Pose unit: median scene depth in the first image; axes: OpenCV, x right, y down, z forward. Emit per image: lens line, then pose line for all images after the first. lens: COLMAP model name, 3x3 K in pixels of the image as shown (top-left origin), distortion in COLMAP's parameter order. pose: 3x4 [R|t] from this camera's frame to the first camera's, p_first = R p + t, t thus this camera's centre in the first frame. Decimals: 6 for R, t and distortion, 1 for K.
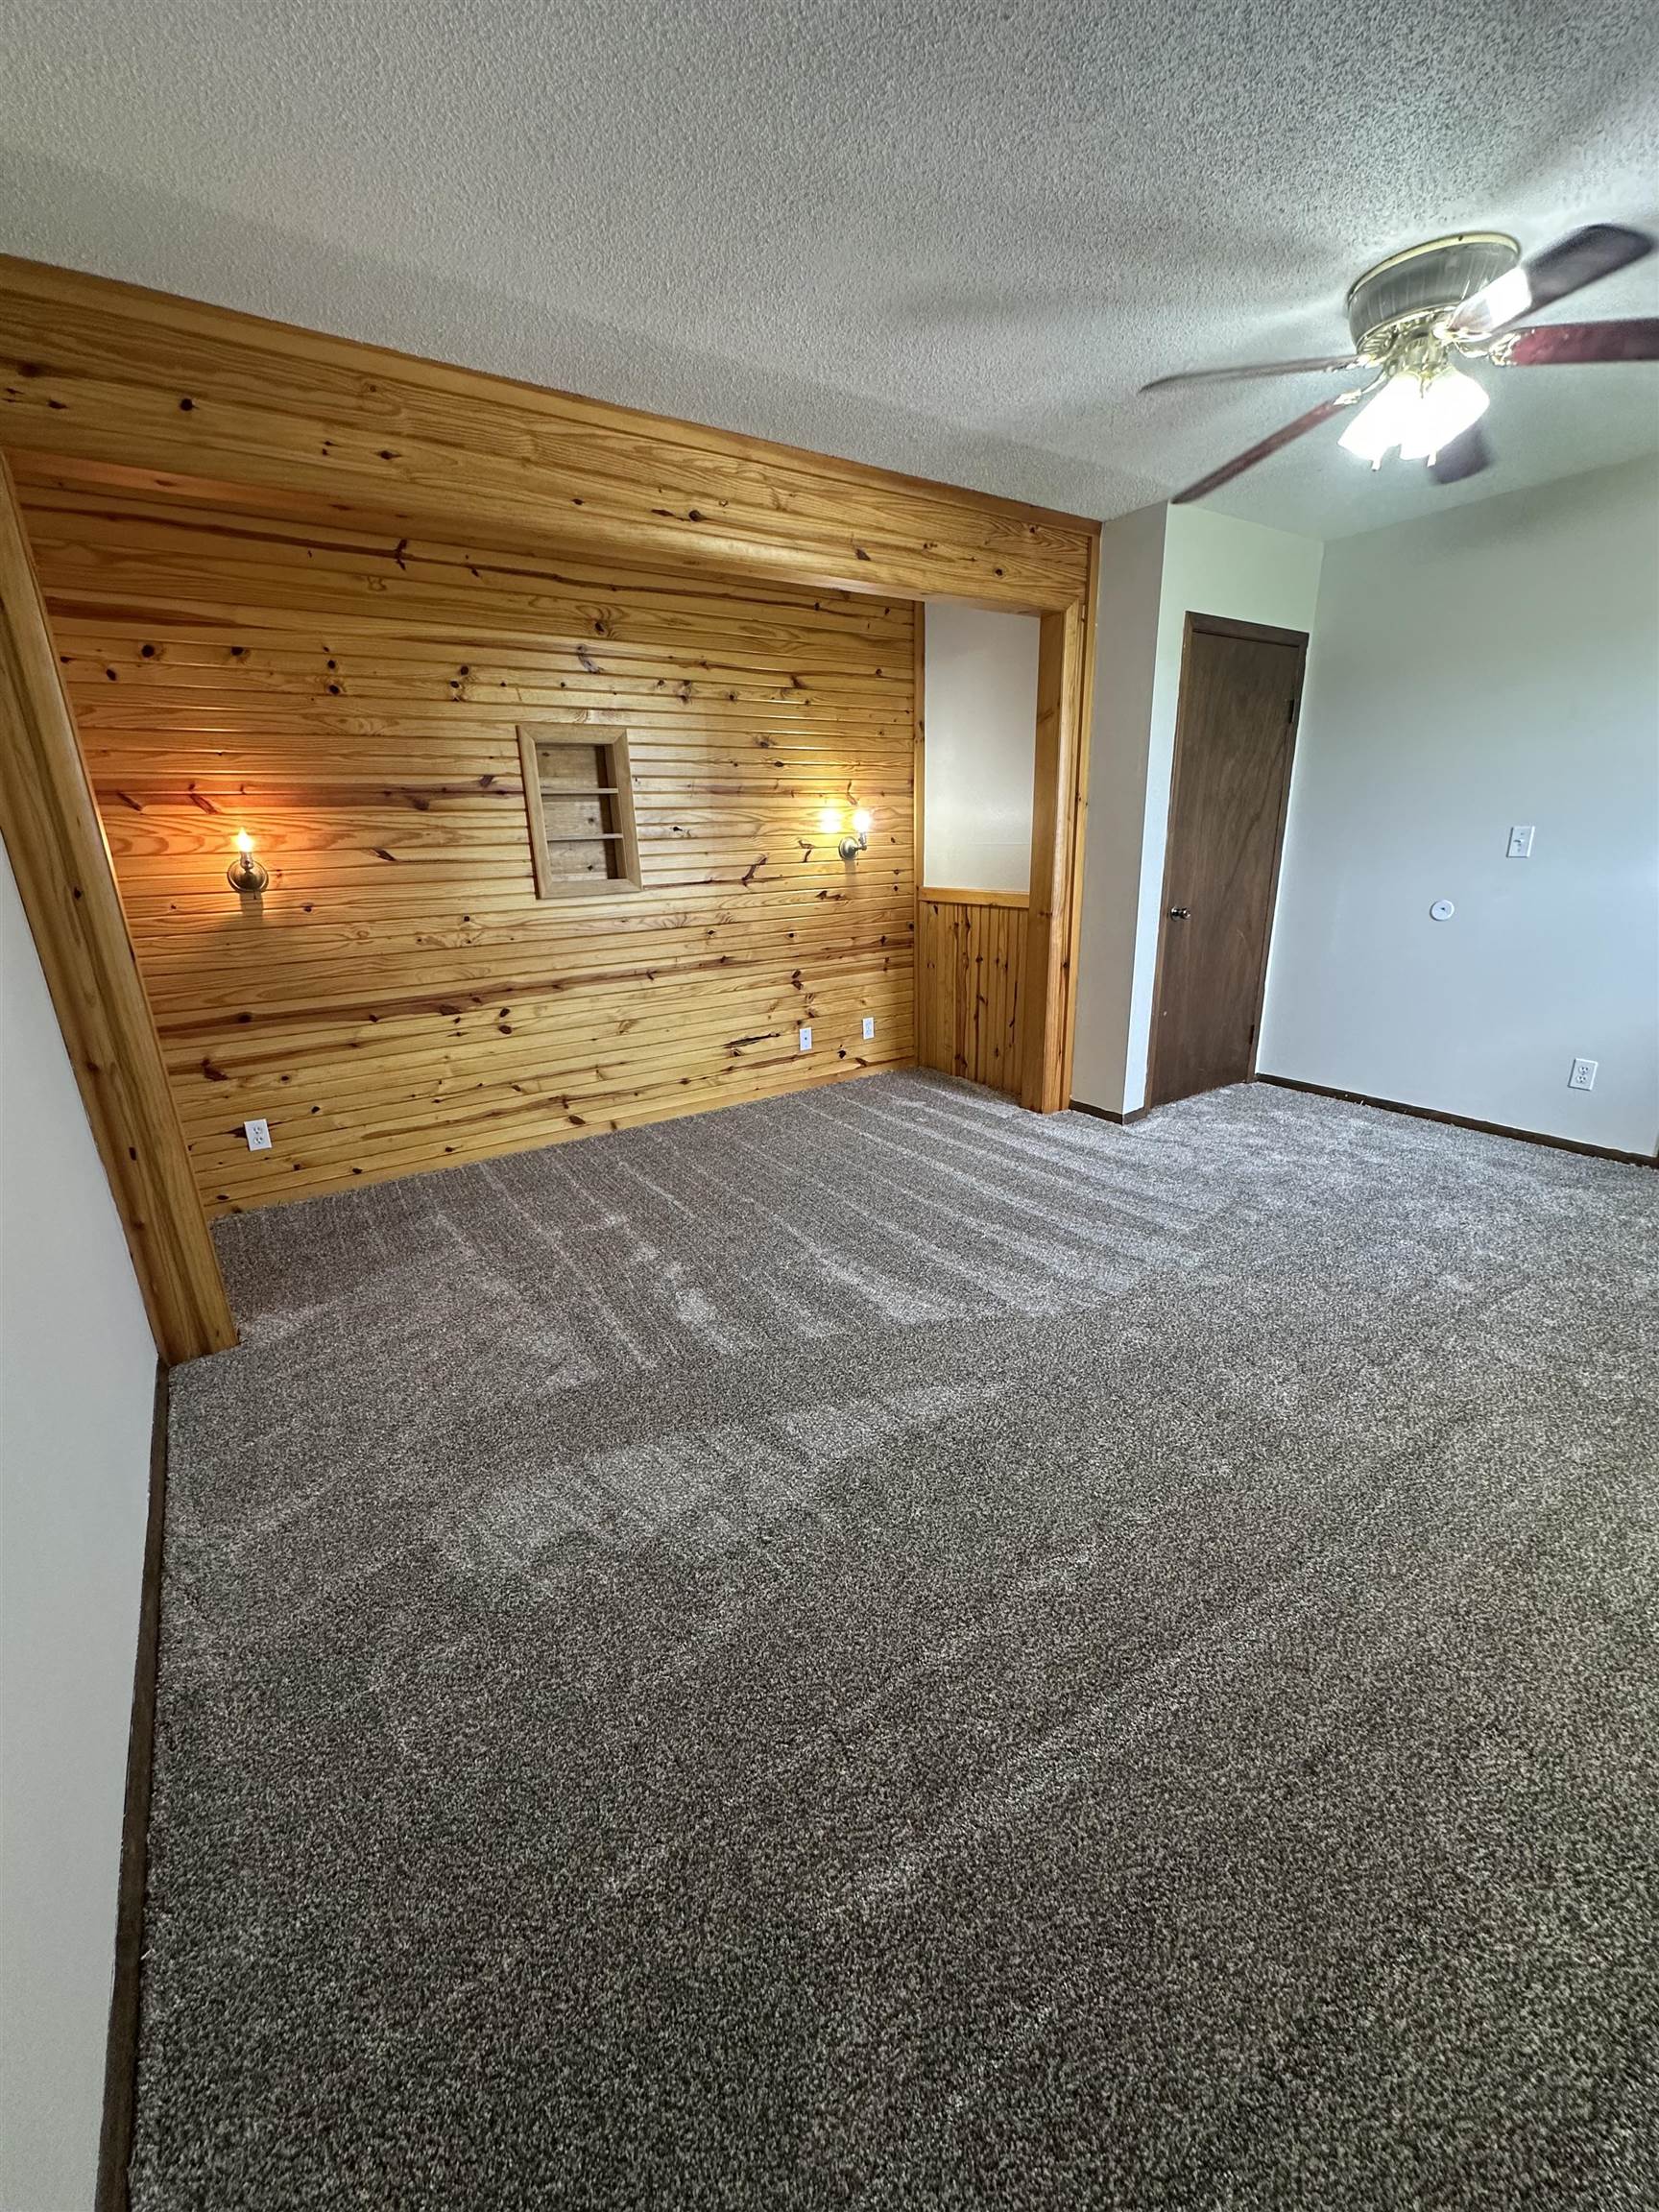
lens RADIAL K [[885.0, 0, 832.8], [0, 885.0, 1107.1], [0, 0, 1]] dist [-0.003788, 0.000851]
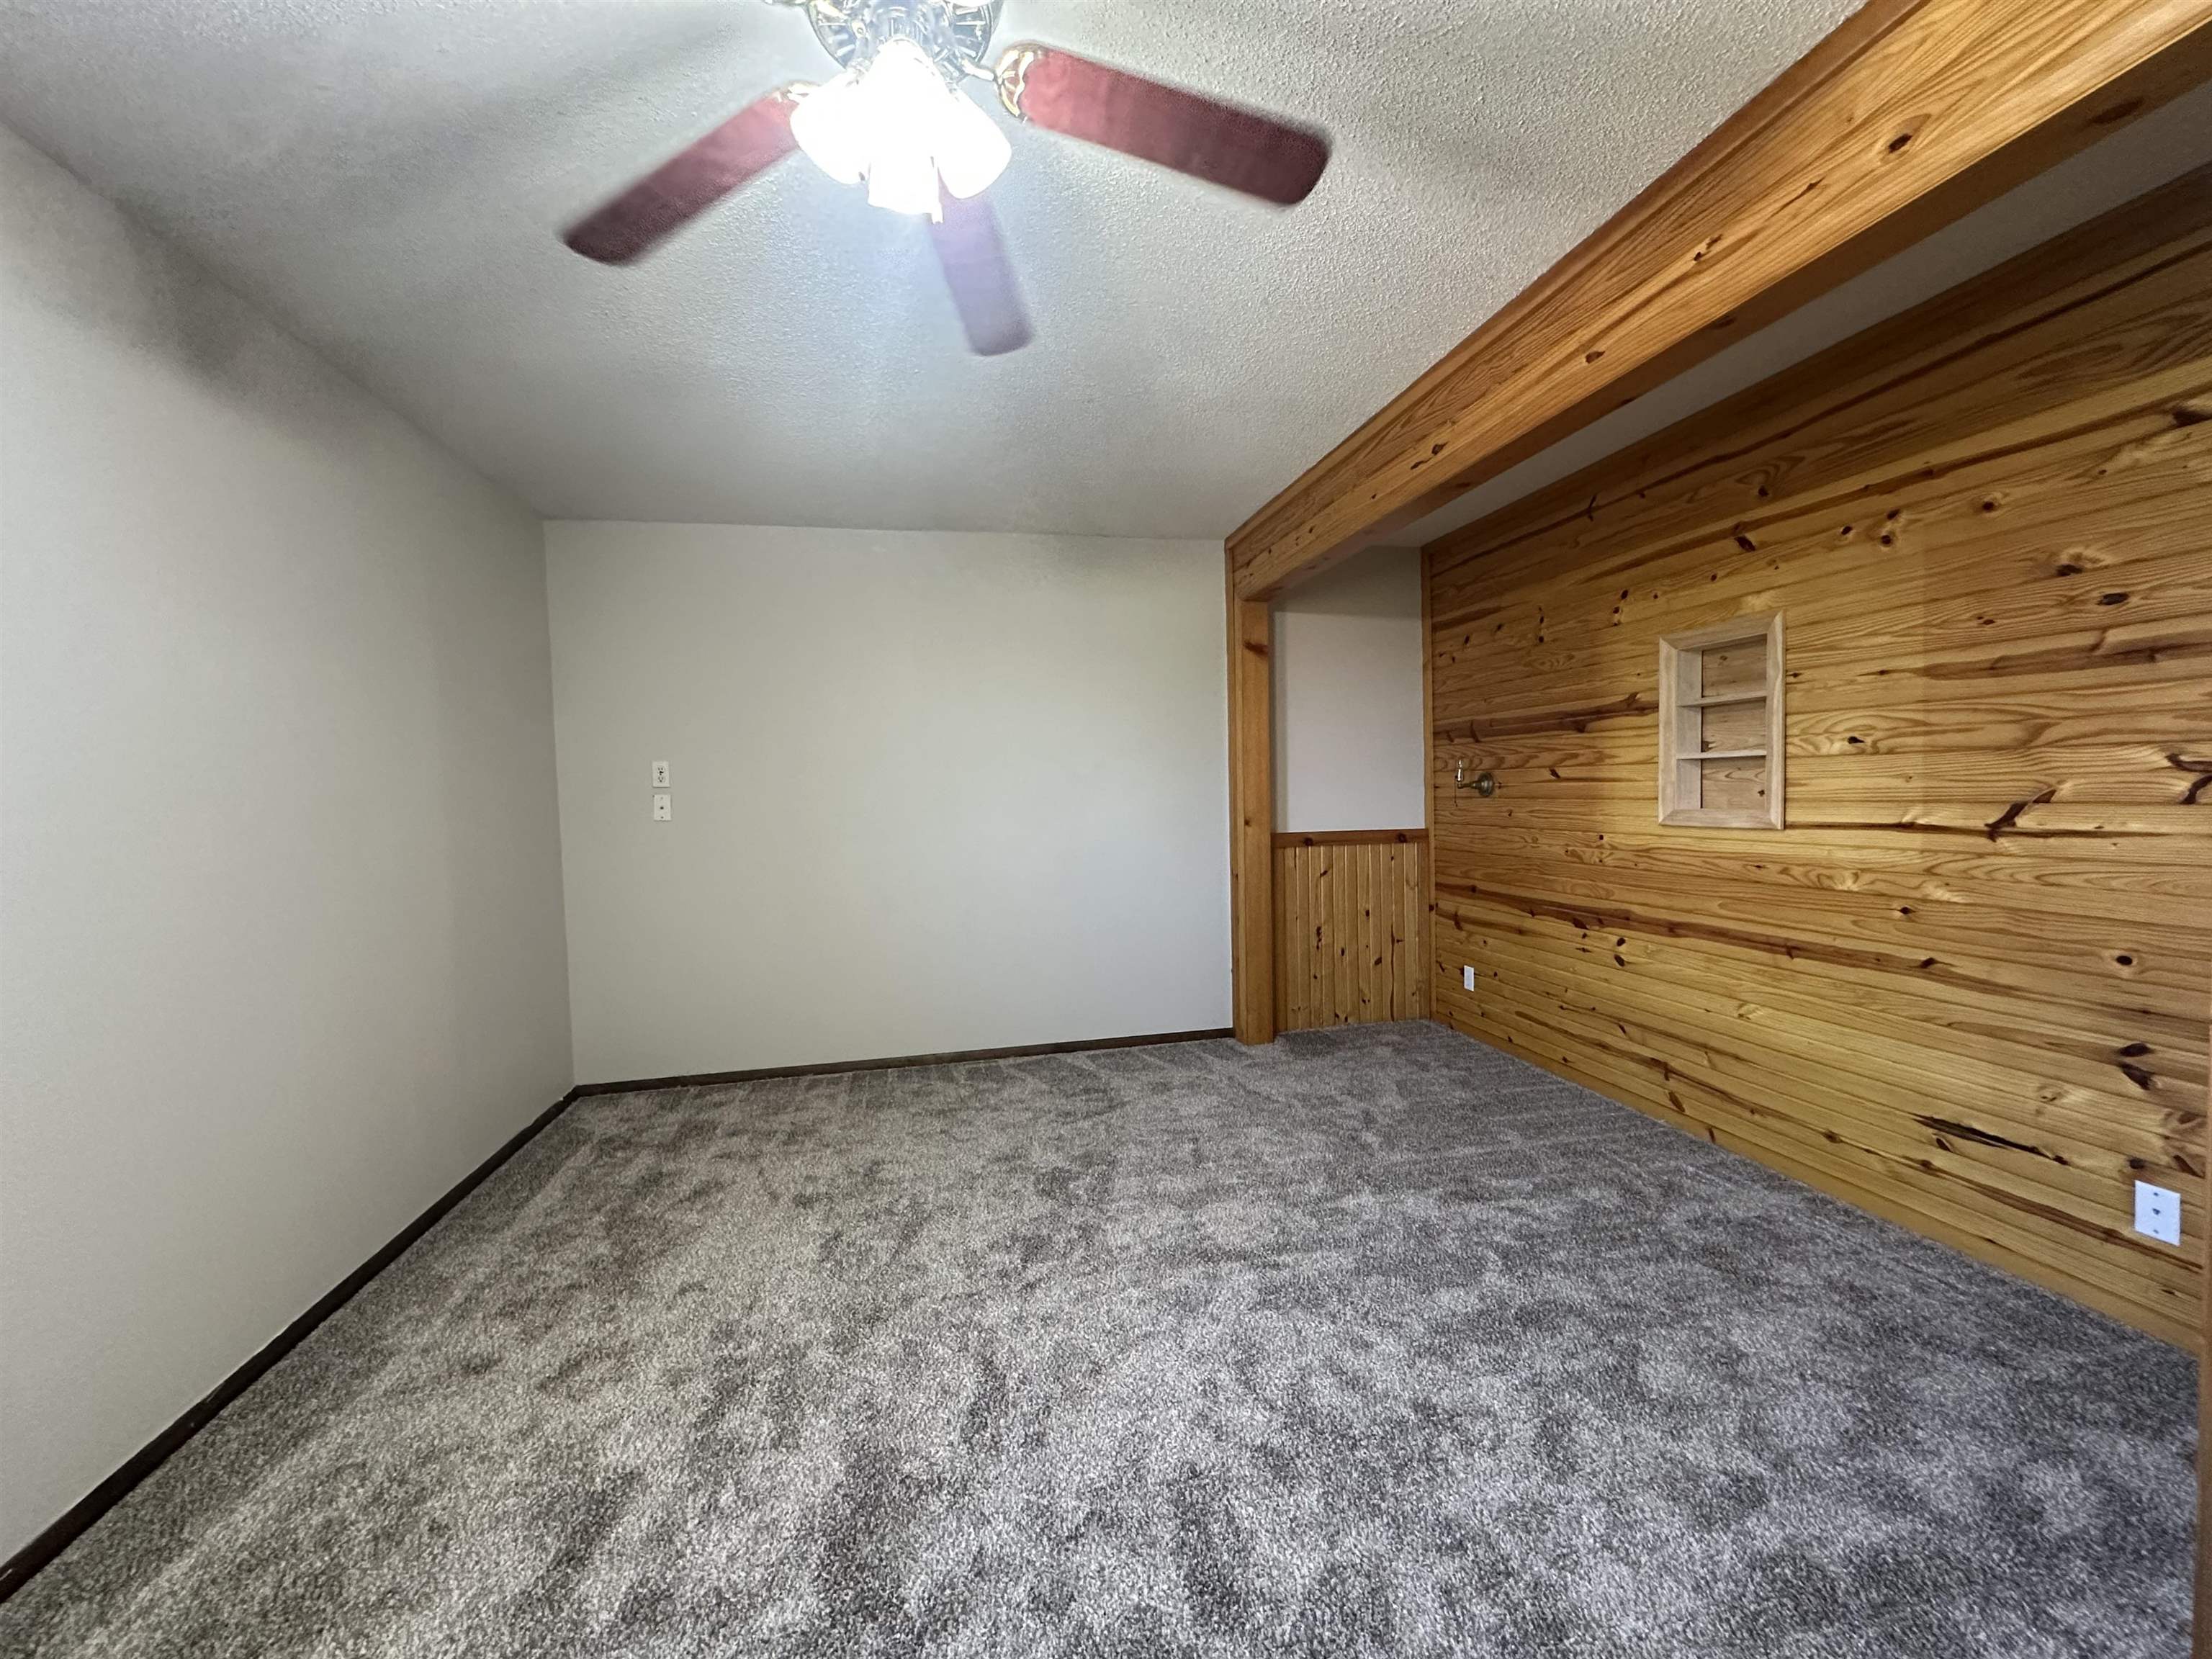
lens RADIAL K [[885.0, 0, 1107.6], [0, 885.0, 831.3], [0, 0, 1]] dist [-0.003788, 0.000851]
pose [[-0.382507, 0.077267, -0.920716, 0.664212], [-0.250186, 0.950608, 0.183714, -0.252743], [0.889435, 0.300623, -0.344283, 0.820726]]
